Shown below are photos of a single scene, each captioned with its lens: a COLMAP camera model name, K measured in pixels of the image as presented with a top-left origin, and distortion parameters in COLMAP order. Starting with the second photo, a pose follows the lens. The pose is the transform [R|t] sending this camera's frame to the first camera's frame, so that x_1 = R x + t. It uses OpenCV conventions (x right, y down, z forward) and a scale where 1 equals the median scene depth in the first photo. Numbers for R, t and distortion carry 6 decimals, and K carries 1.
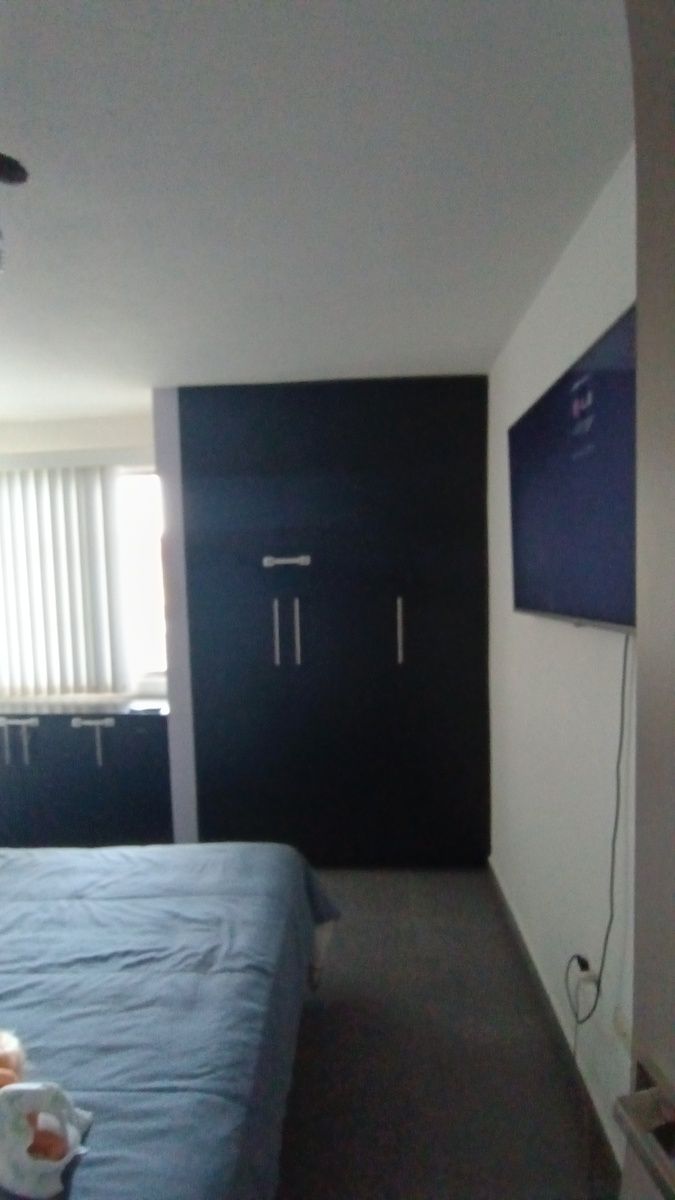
lens RADIAL K [[548.7, 0, 339.2], [0, 548.7, 601.4], [0, 0, 1]] dist [-0.019346, -0.001803]
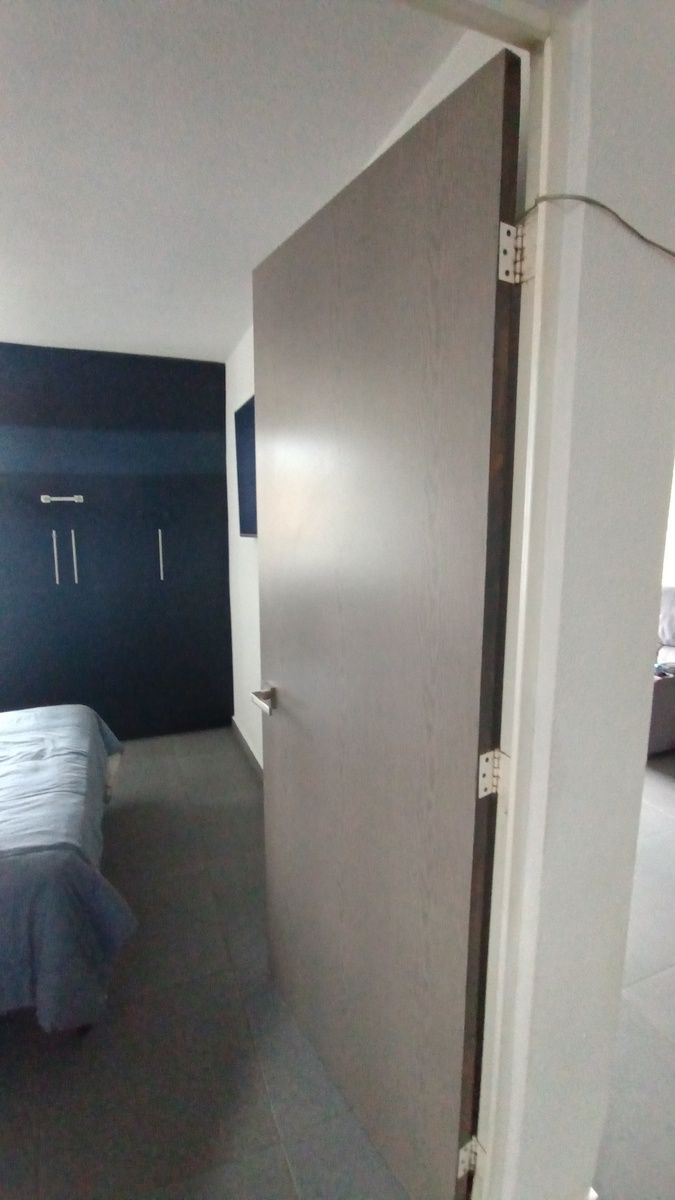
lens RADIAL K [[548.7, 0, 345.1], [0, 548.7, 597.1], [0, 0, 1]] dist [-0.019346, -0.001803]
pose [[0.905369, -0.039688, 0.422767, -0.046415], [0.004756, 0.996508, 0.083363, 0.044306], [-0.424600, -0.073463, 0.902396, -0.365286]]
